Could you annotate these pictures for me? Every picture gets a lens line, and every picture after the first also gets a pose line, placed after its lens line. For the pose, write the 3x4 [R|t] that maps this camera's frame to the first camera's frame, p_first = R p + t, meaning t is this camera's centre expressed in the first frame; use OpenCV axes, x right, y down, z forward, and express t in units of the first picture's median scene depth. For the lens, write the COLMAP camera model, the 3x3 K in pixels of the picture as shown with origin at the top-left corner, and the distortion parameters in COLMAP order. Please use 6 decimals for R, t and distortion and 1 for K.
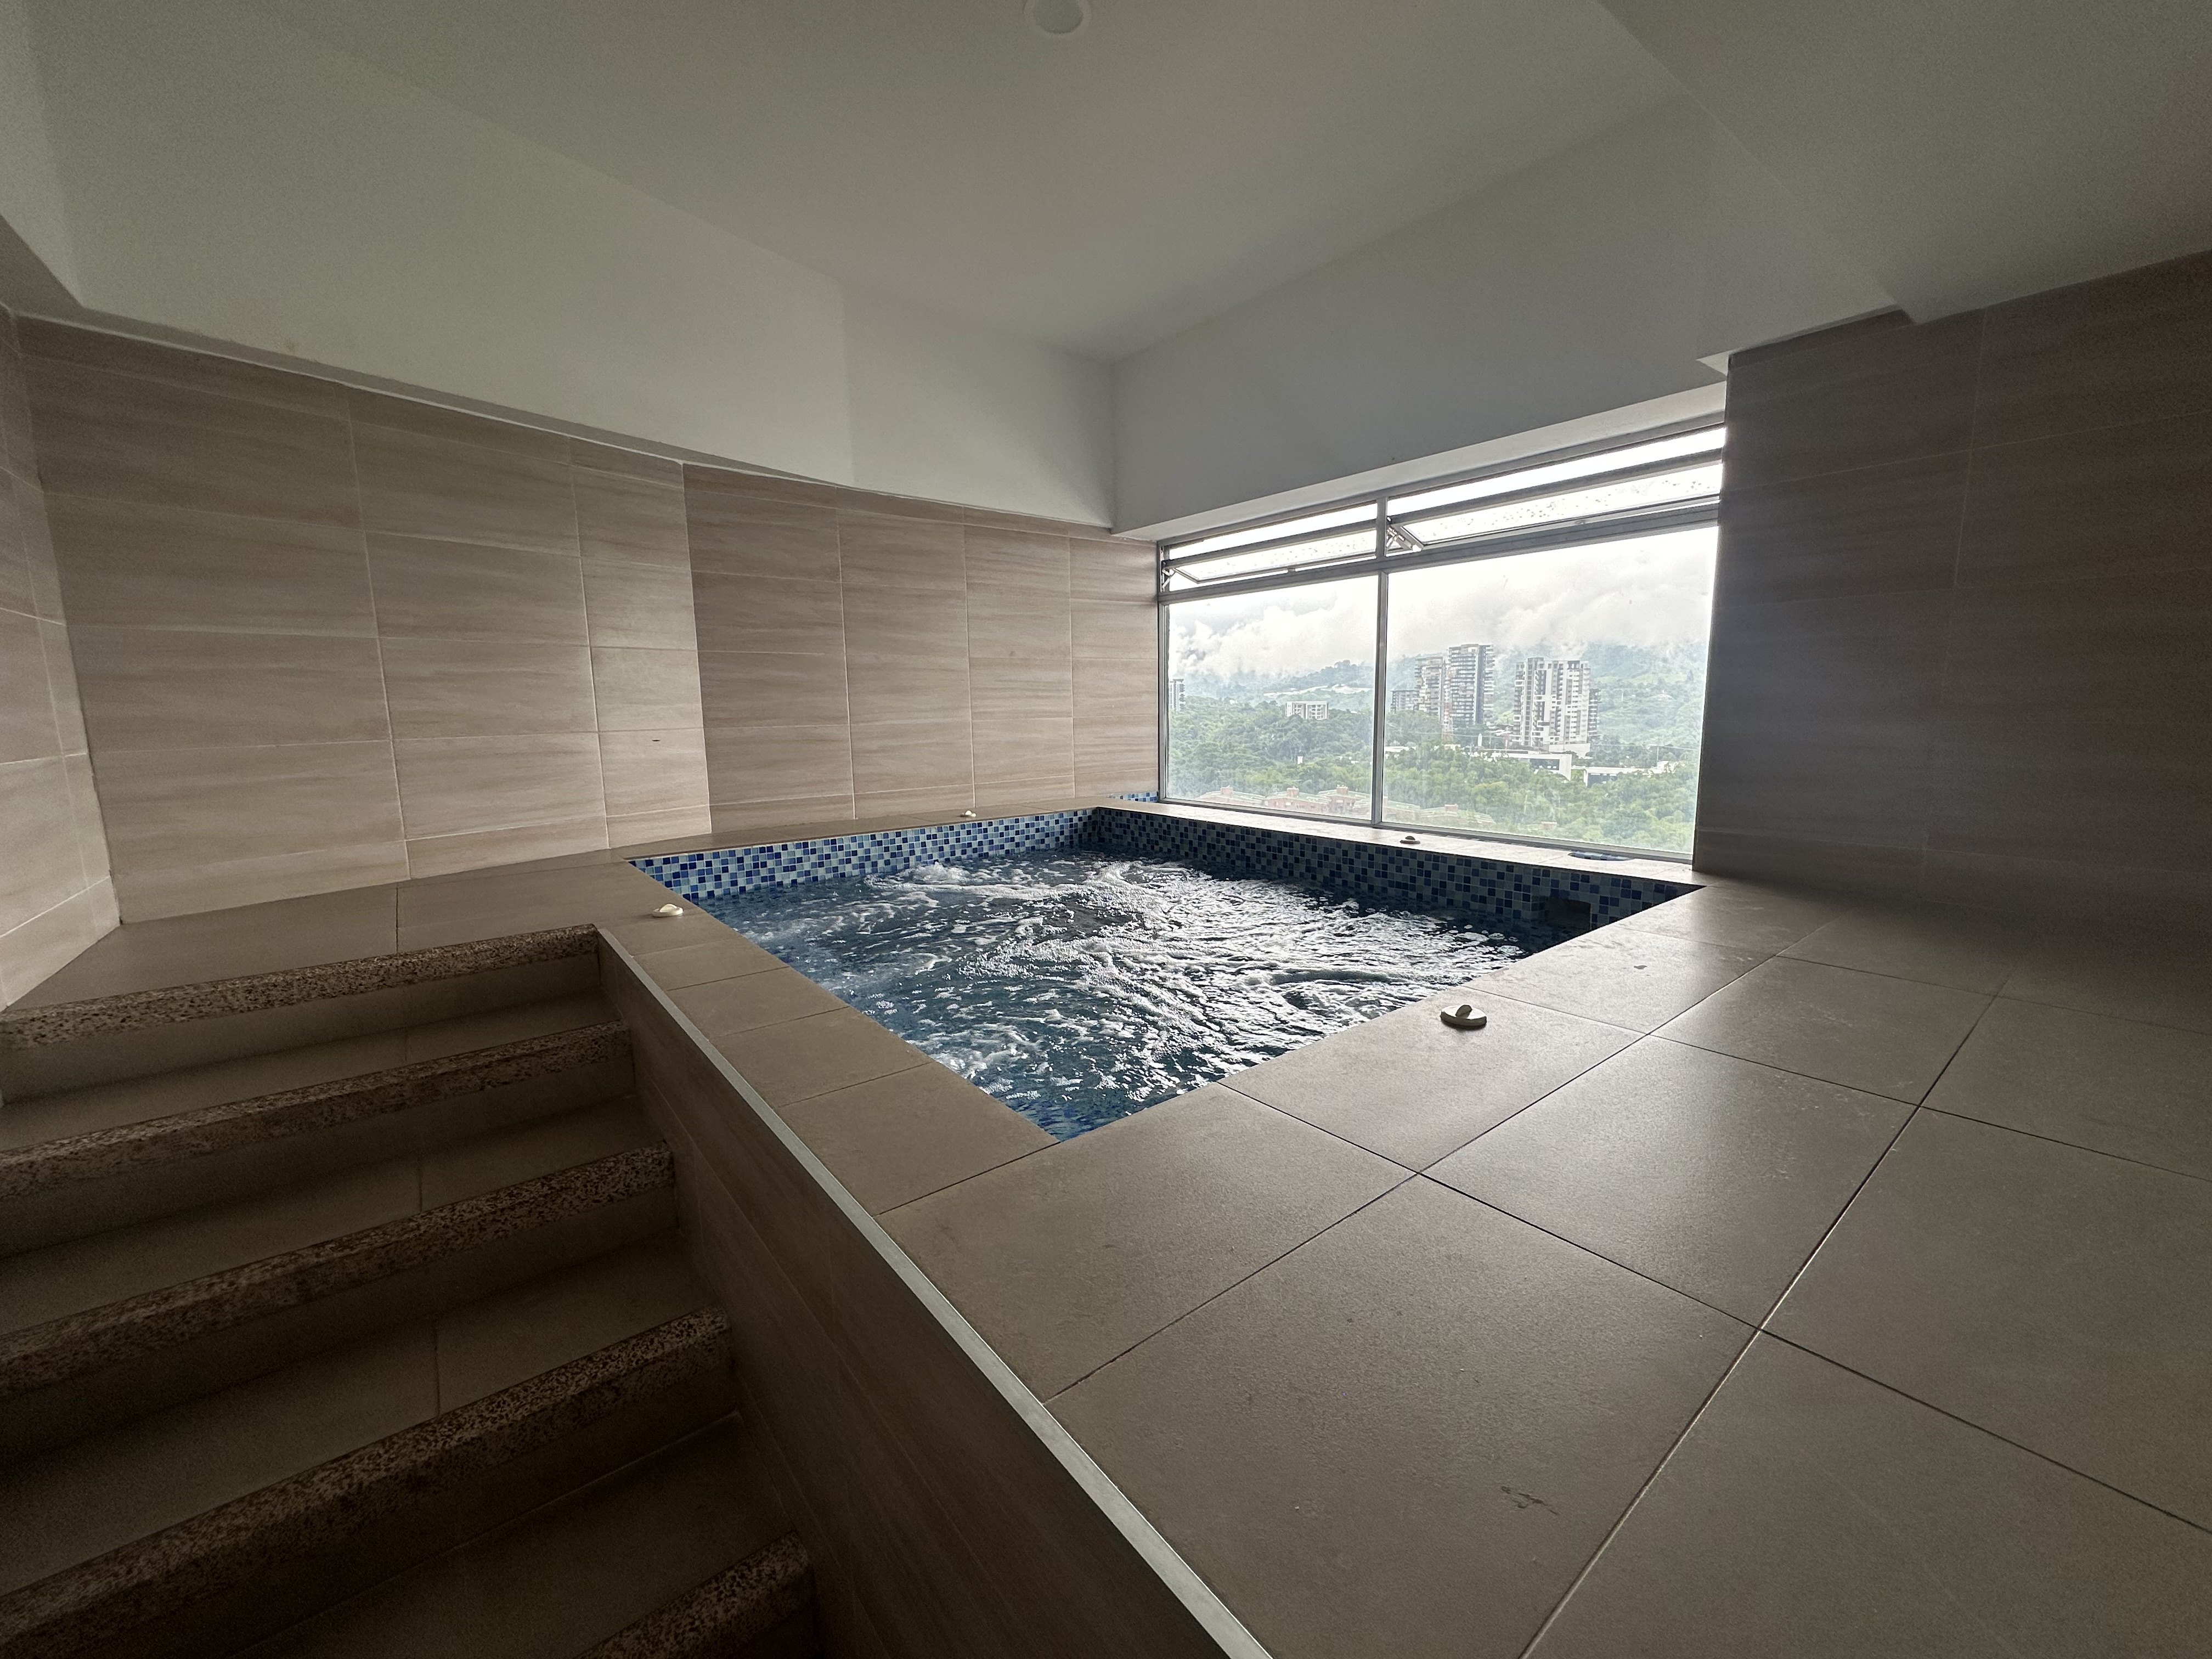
lens RADIAL K [[882.7, 0, 1109.2], [0, 882.7, 831.7], [0, 0, 1]] dist [-0.000858, 0.000029]
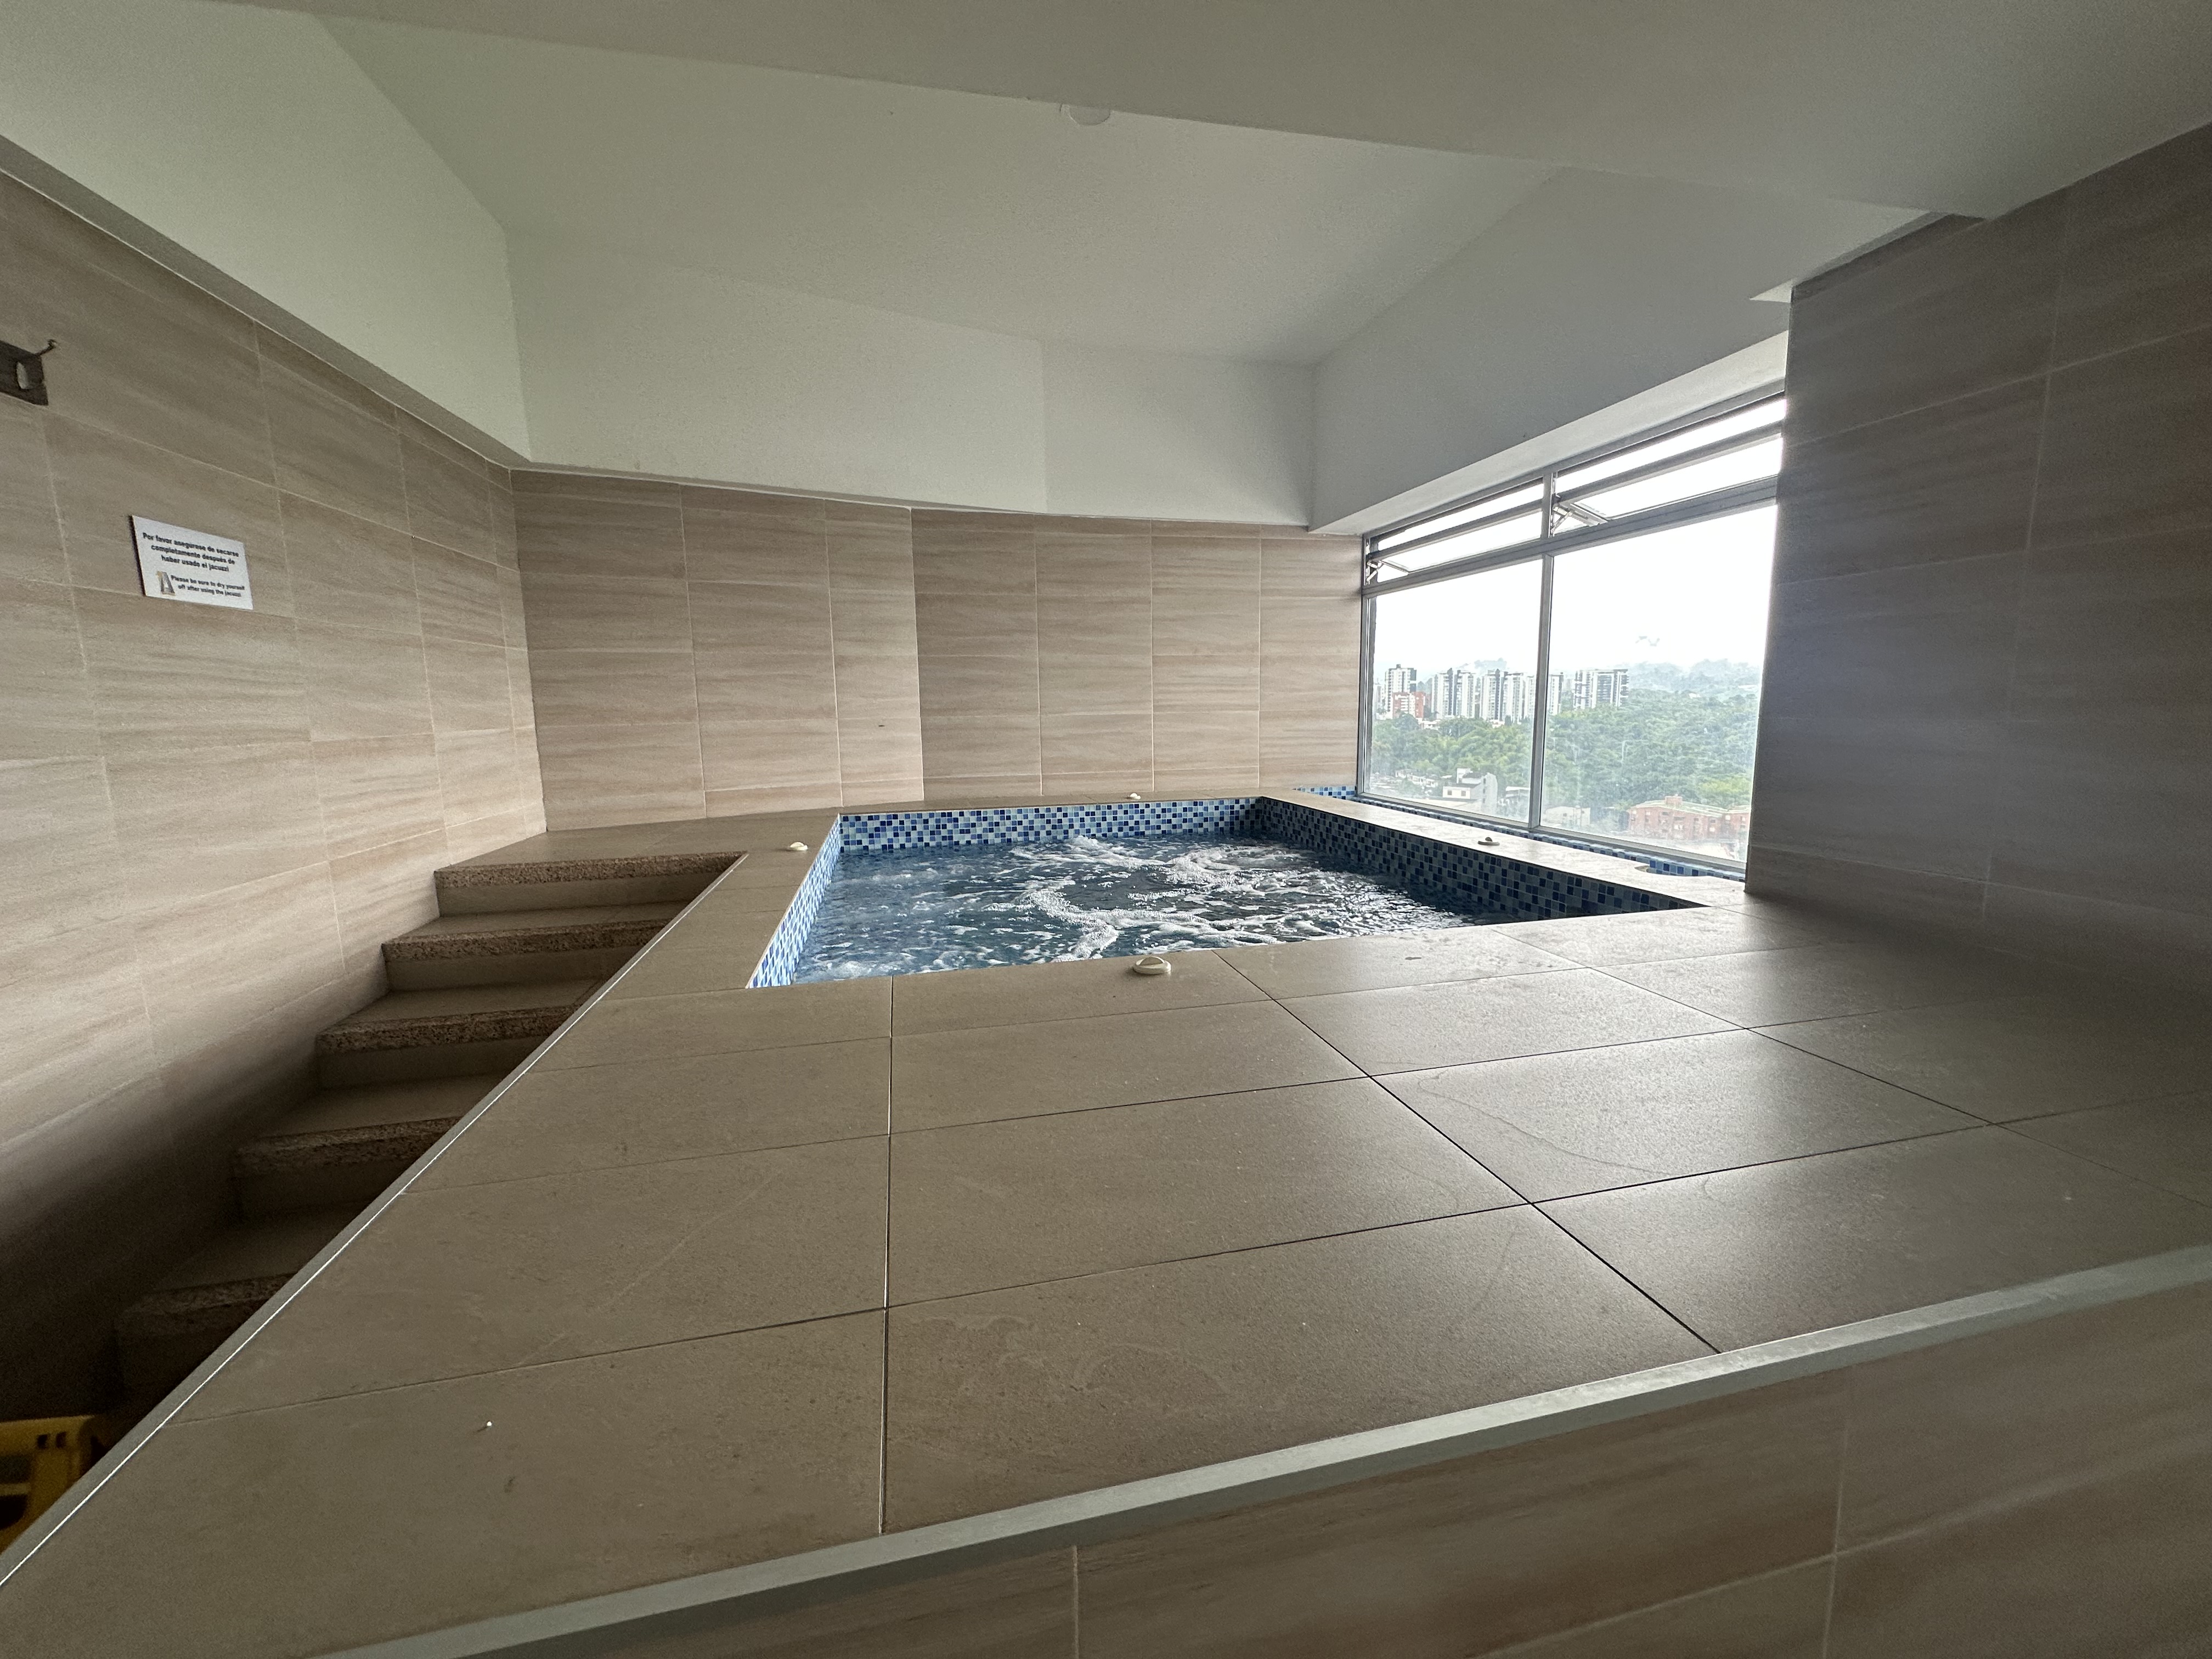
lens RADIAL K [[885.0, 0, 1106.0], [0, 885.0, 829.5], [0, 0, 1]] dist [-0.001382, 0.000353]
pose [[0.903487, 0.063930, -0.423822, 0.319527], [-0.062121, 0.997904, 0.018099, 0.004315], [0.424090, 0.009976, 0.905565, -0.032333]]
